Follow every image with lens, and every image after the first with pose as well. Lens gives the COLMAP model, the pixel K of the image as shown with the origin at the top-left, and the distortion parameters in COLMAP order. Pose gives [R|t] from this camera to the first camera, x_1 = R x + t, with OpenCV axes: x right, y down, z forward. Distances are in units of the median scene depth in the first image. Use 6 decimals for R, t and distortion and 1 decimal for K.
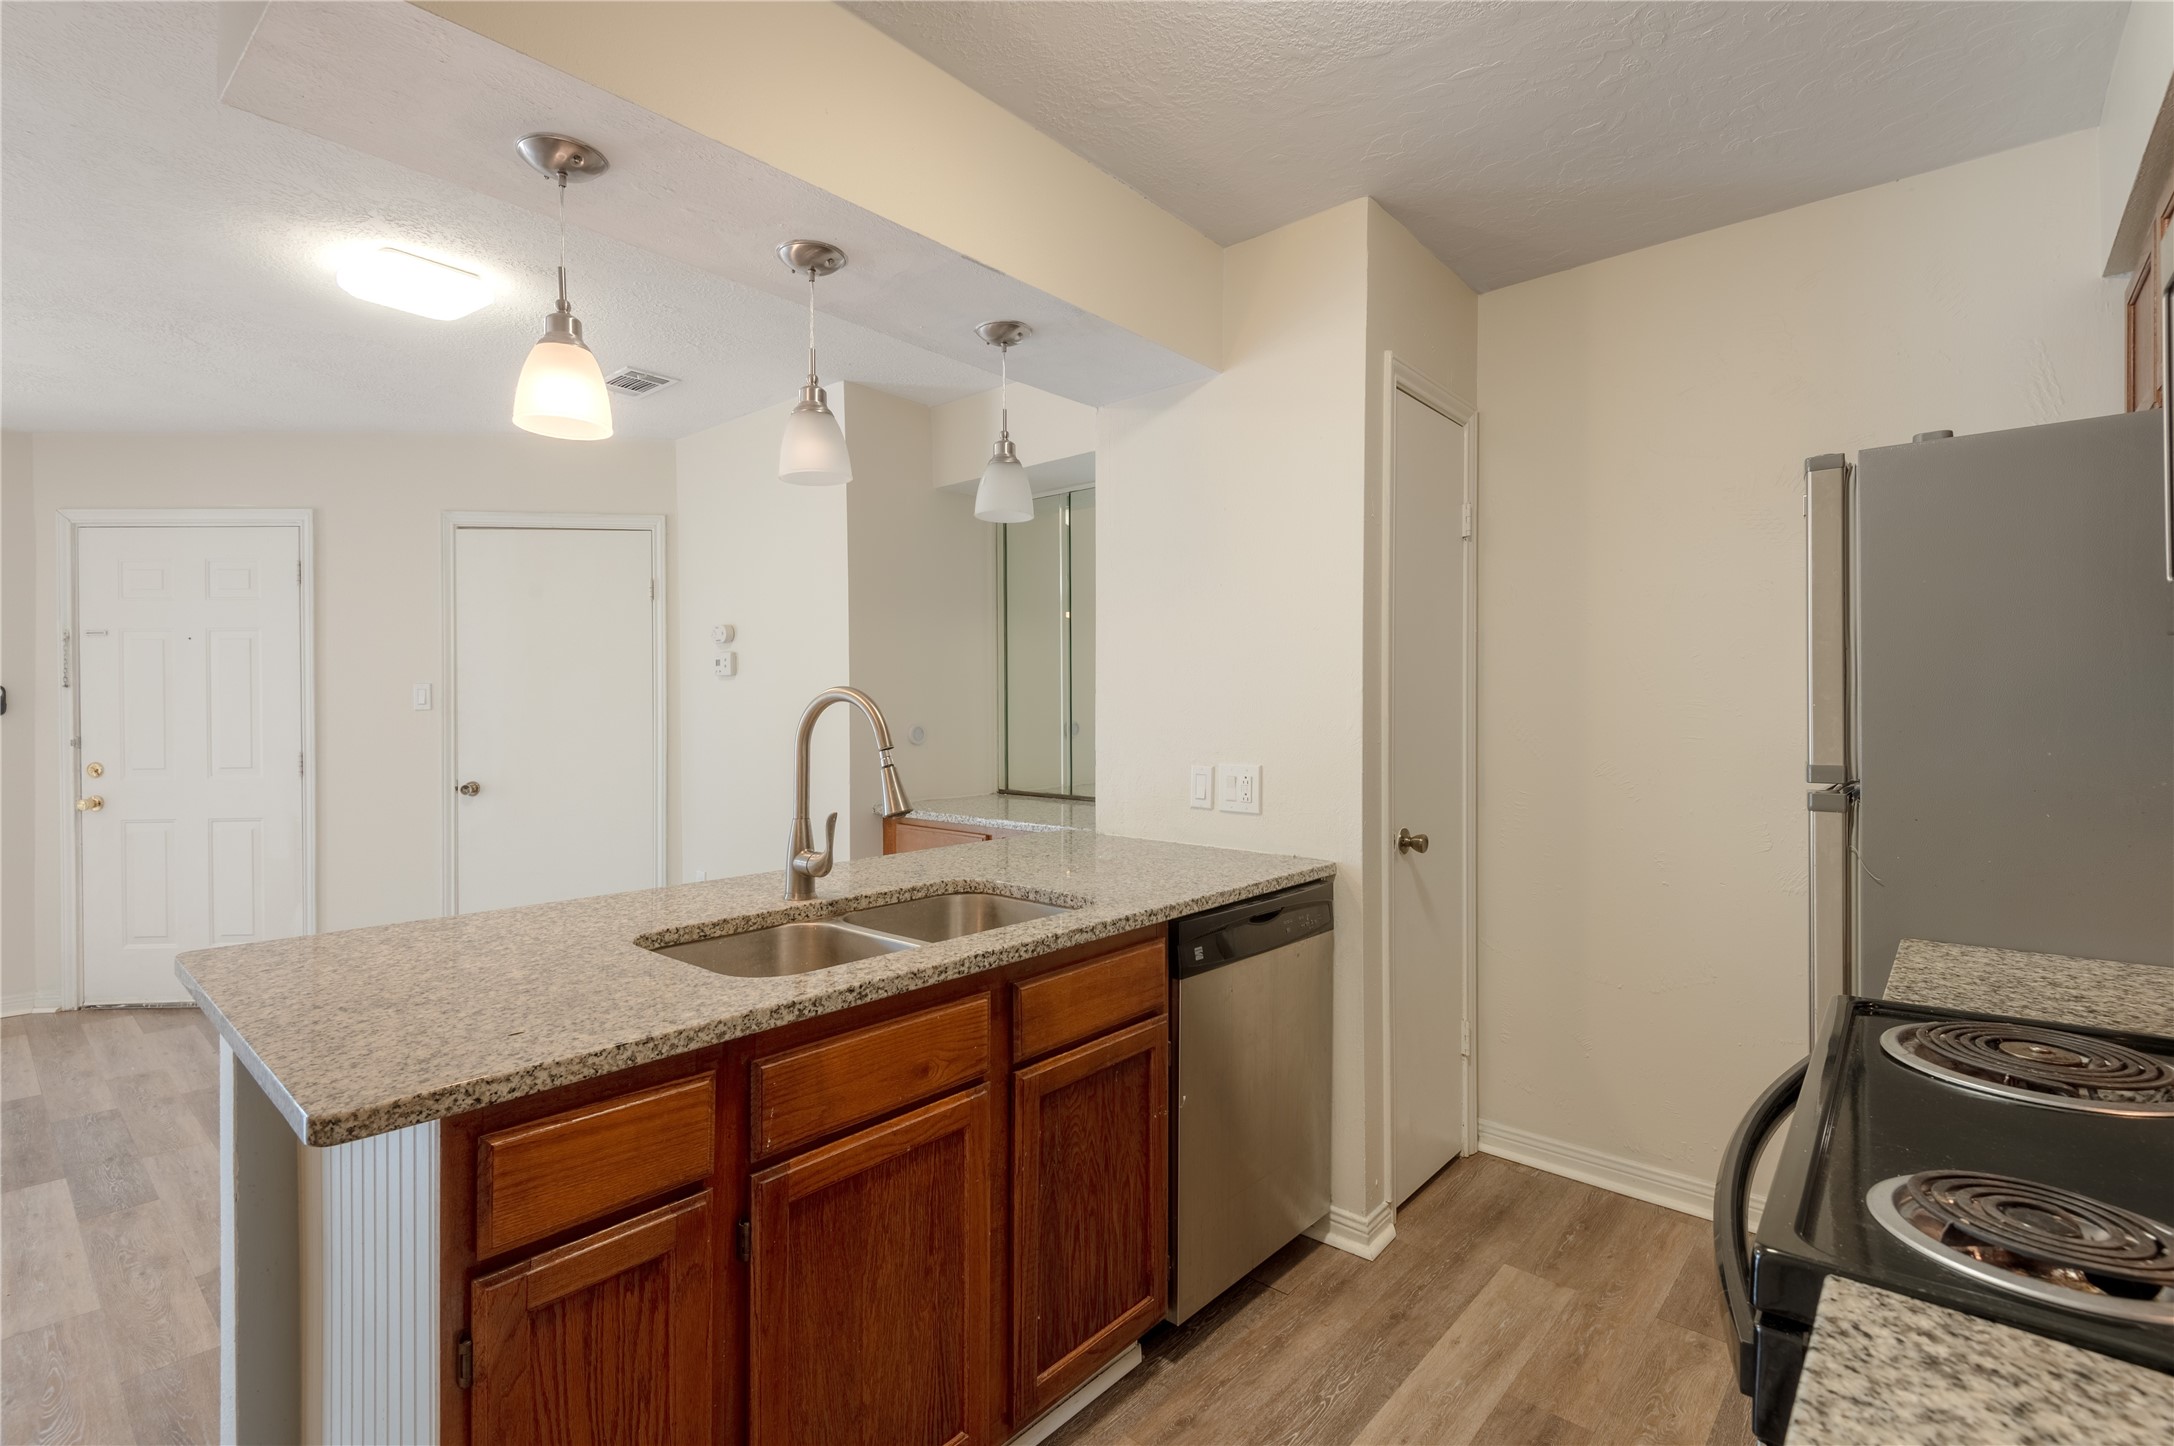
lens RADIAL K [[994.9, 0, 1098.2], [0, 994.9, 712.0], [0, 0, 1]] dist [0.000778, -0.000521]
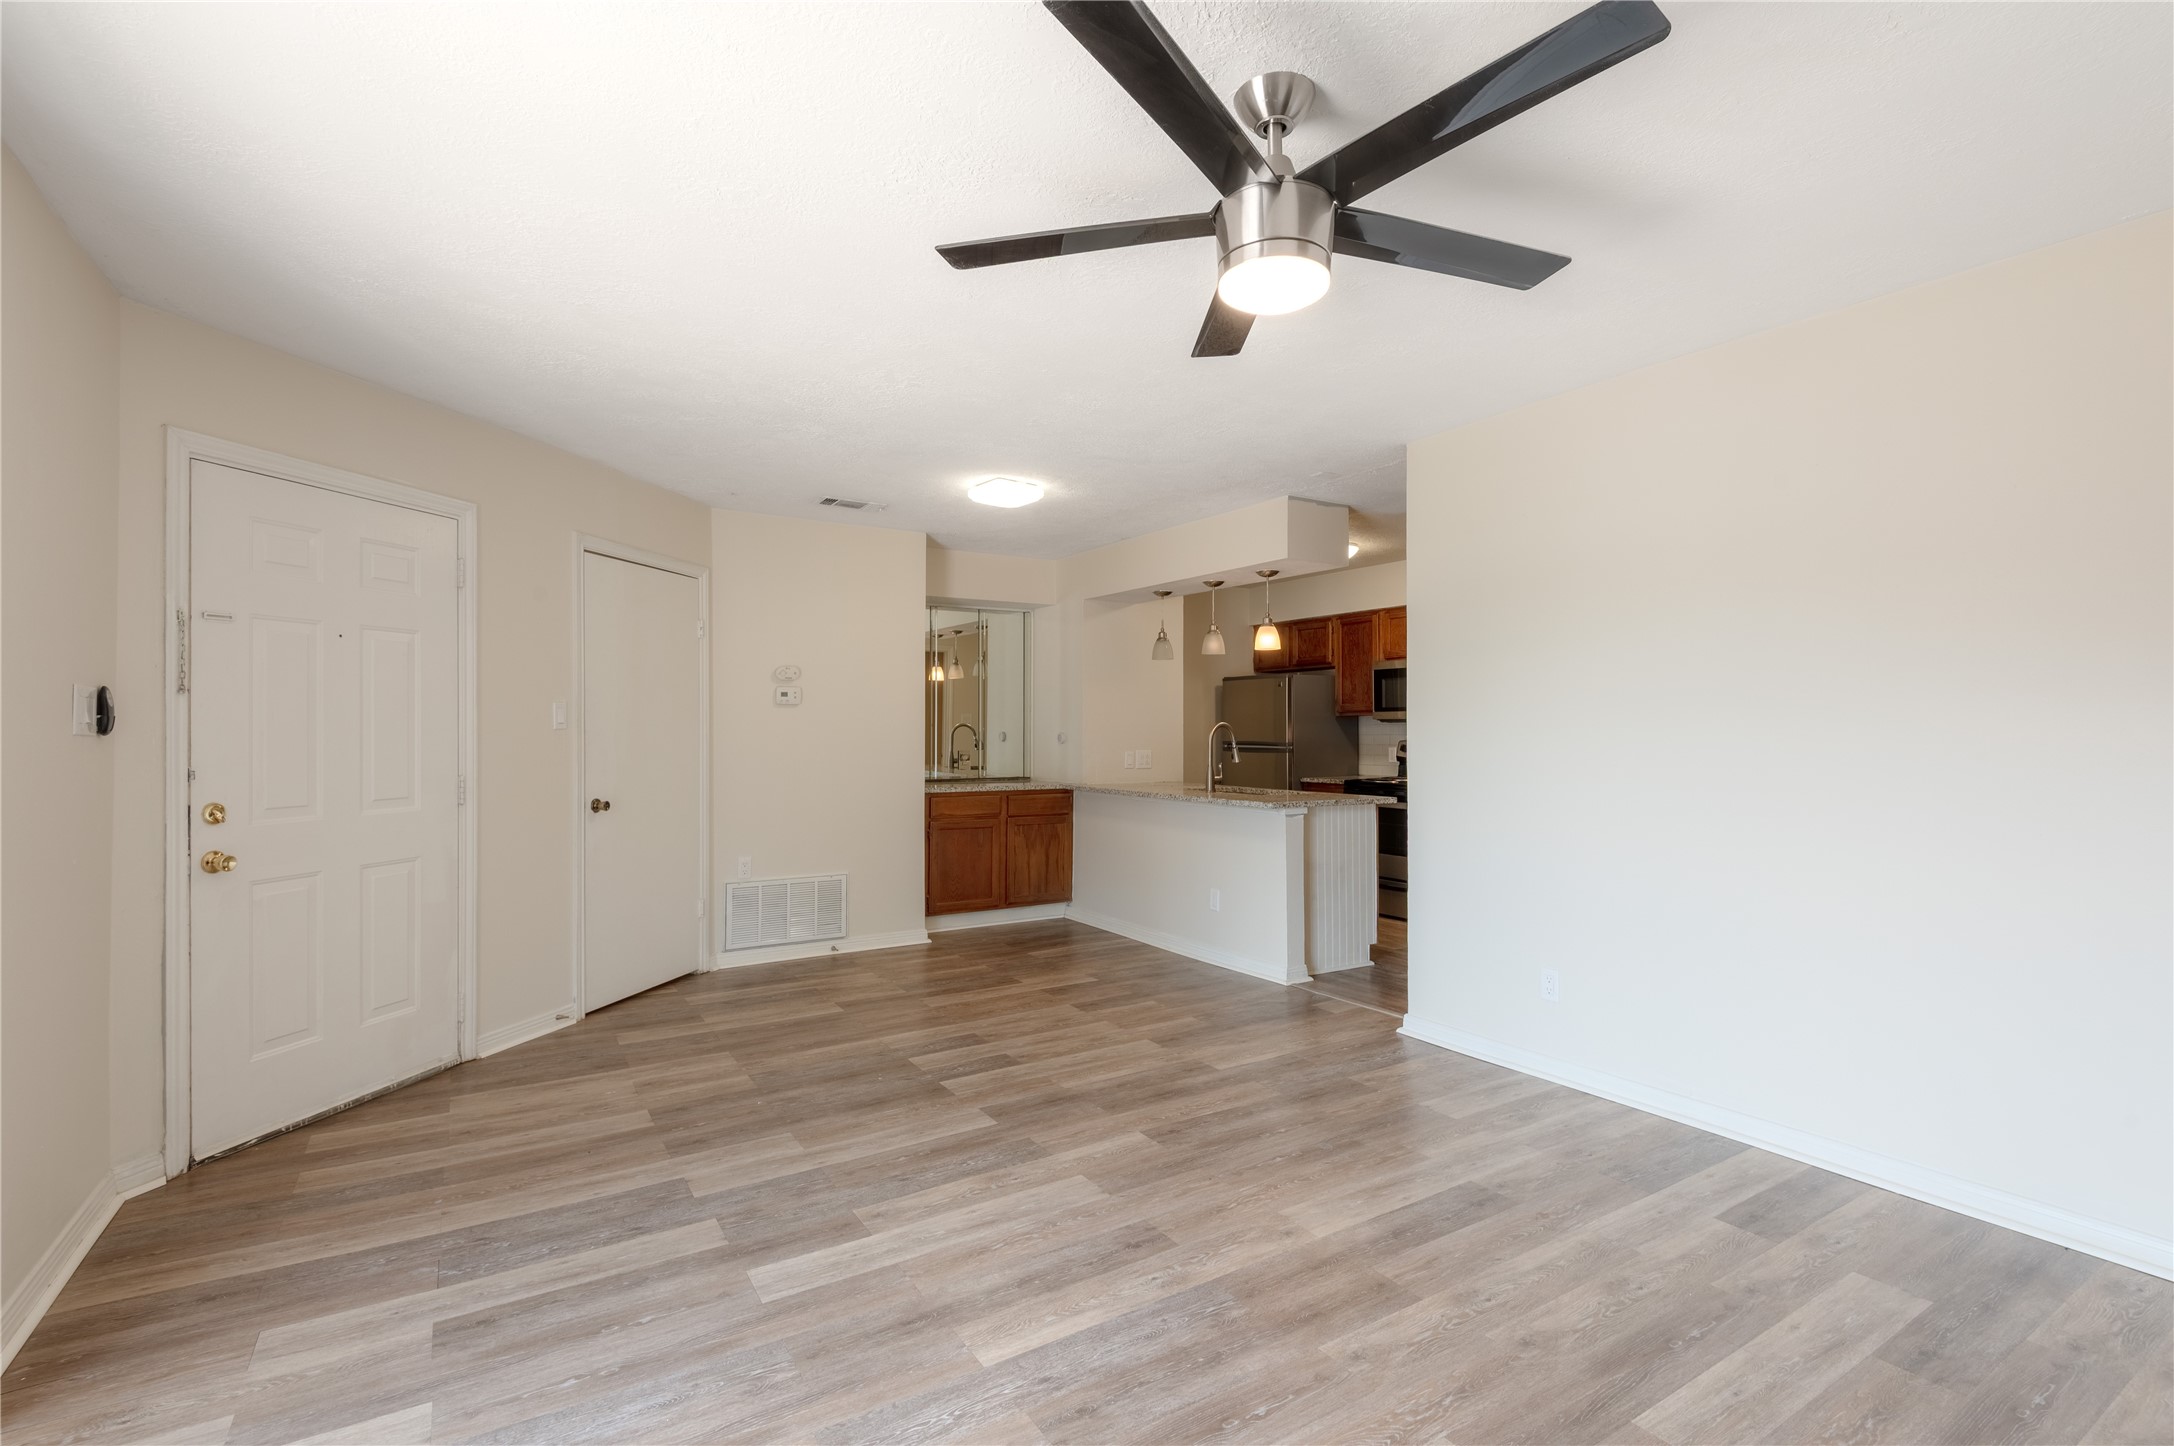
lens RADIAL K [[987.4, 0, 1096.9], [0, 987.4, 724.7], [0, 0, 1]] dist [0.002267, -0.001038]
pose [[0.289875, 0.009039, 0.957022, -2.363729], [0.004388, 0.999932, -0.010774, 0.009947], [-0.957054, 0.007322, 0.289816, 0.337409]]
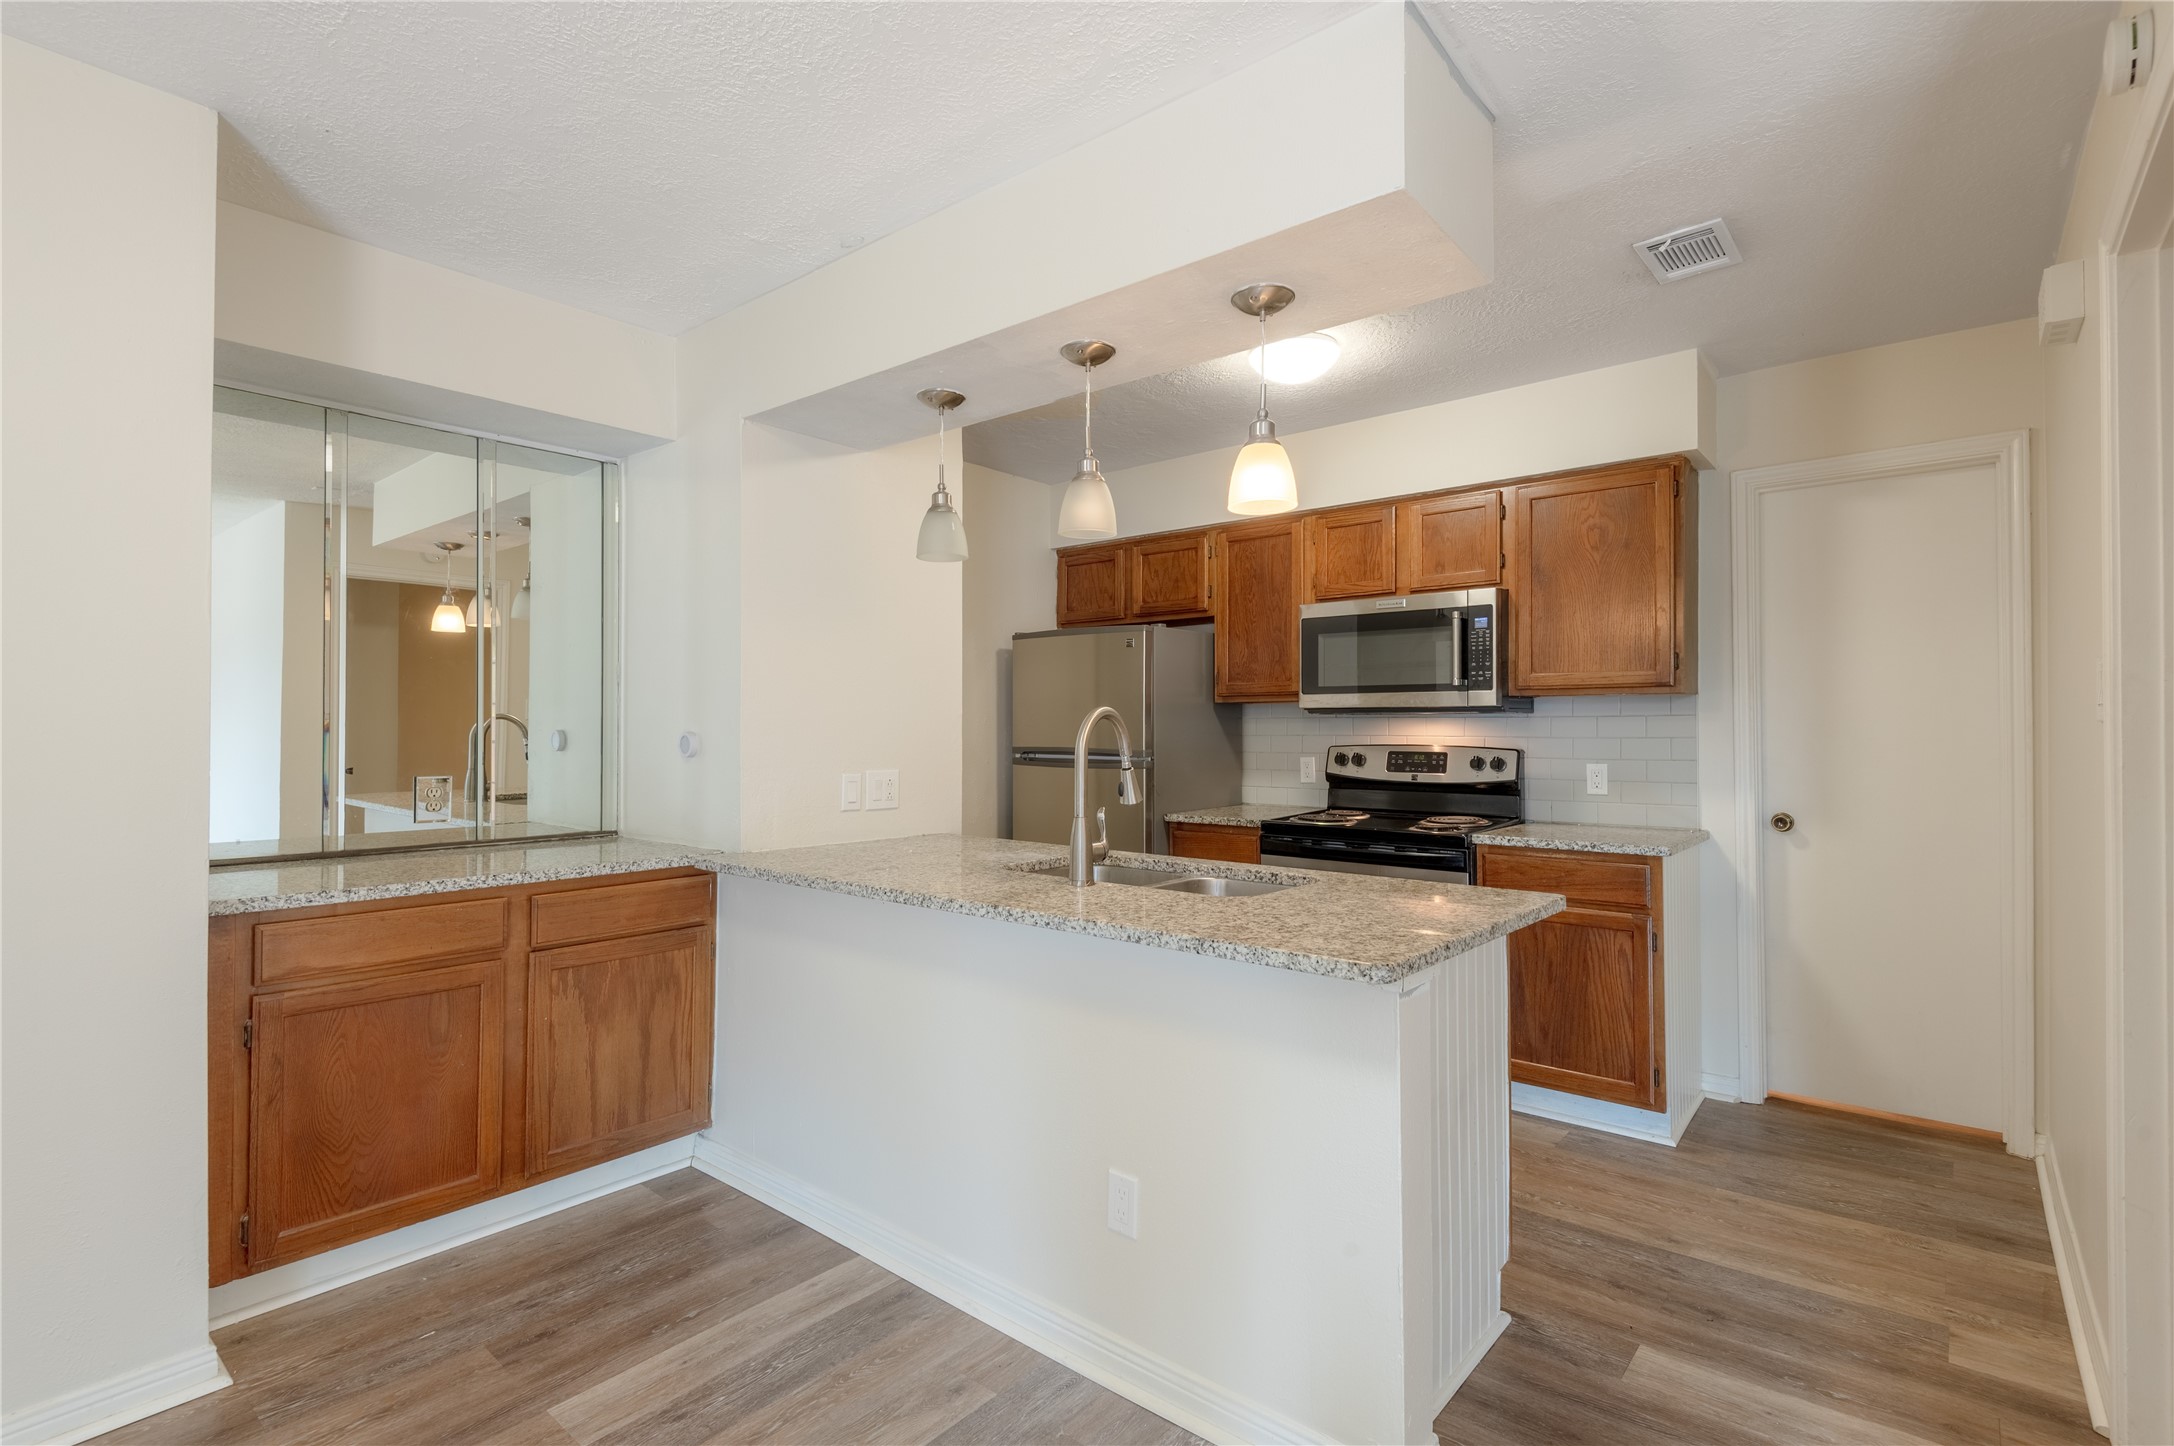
lens RADIAL K [[1005.8, 0, 1087.0], [0, 1005.8, 723.0], [0, 0, 1]] dist [0.068976, -0.049782]
pose [[-0.009974, 0.011272, 0.999887, -1.085265], [0.004684, 0.999926, -0.011226, 0.007350], [-0.999939, 0.004571, -0.010026, 0.732080]]
